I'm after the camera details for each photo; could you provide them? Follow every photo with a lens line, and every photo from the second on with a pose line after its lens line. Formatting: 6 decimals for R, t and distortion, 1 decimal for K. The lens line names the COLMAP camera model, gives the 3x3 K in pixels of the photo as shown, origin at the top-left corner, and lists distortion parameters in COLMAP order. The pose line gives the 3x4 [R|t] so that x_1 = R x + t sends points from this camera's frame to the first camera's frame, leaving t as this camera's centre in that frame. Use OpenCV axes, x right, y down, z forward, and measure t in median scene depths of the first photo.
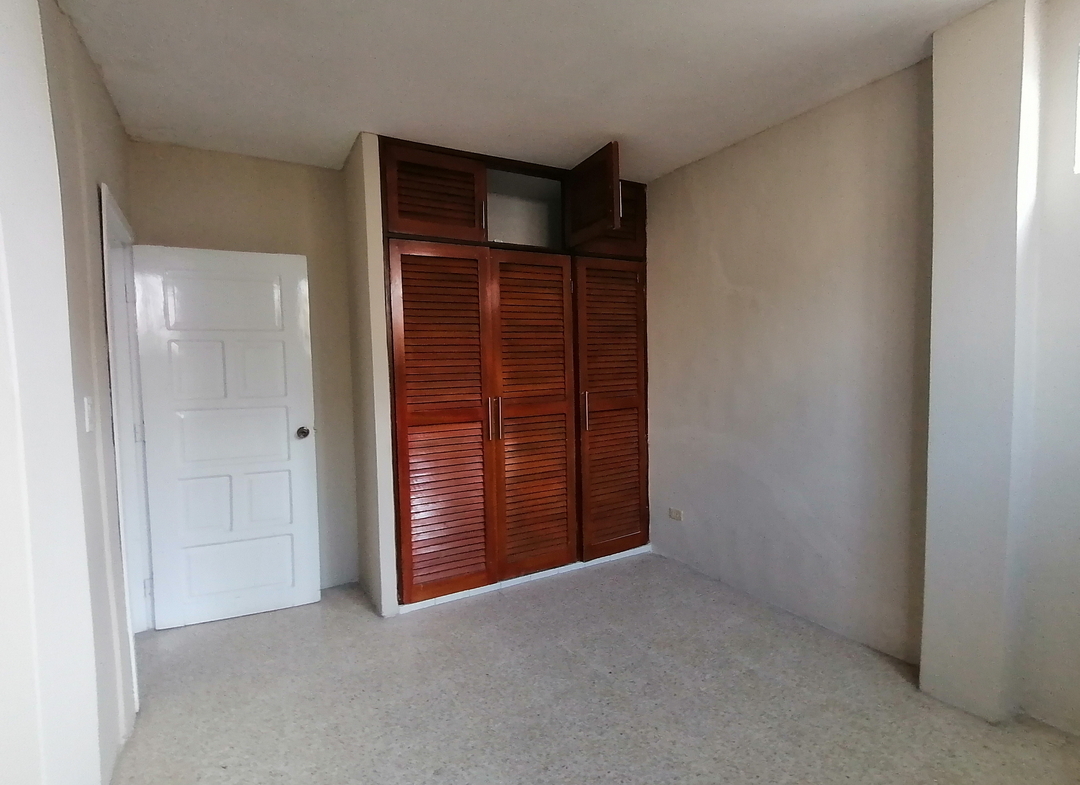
lens RADIAL K [[528.5, 0, 536.0], [0, 528.5, 390.9], [0, 0, 1]] dist [0.033264, 0.000292]
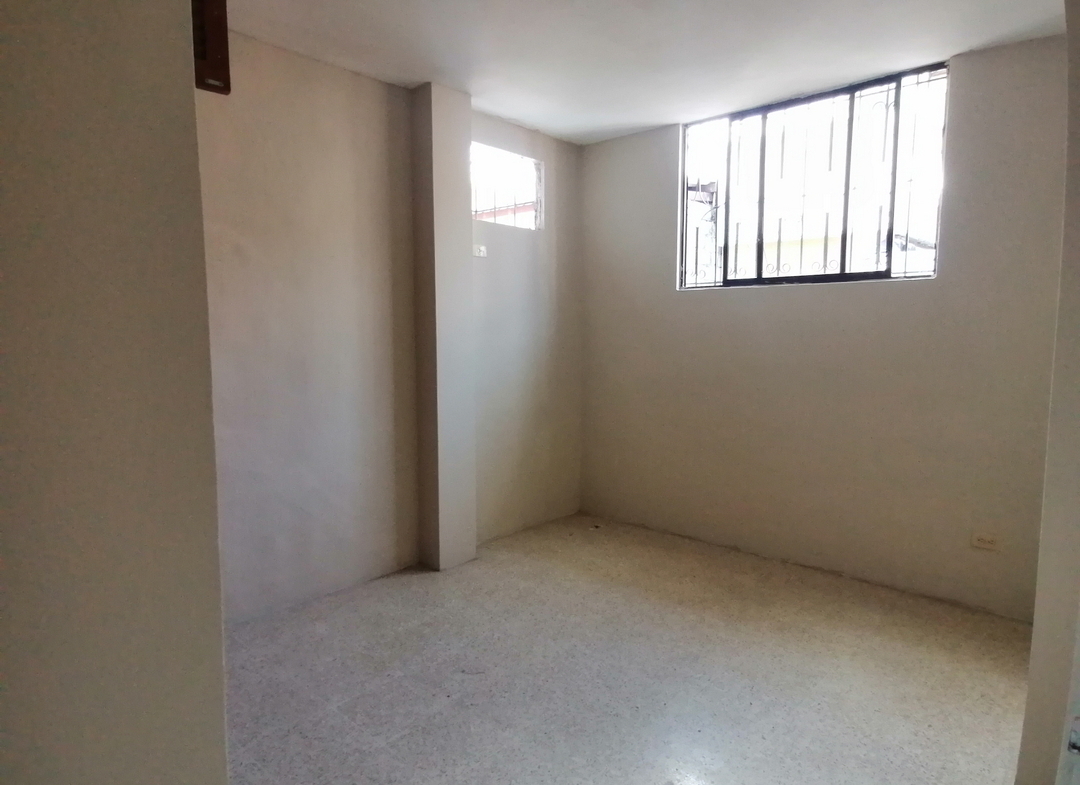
lens RADIAL K [[658.4, 0, 540.0], [0, 658.4, 392.5], [0, 0, 1]] dist [0.028172, 0.000784]
pose [[-0.304470, -0.075183, 0.949550, -0.870155], [0.057613, 0.993601, 0.097145, -0.033833], [-0.950778, 0.084284, -0.298191, 1.162854]]
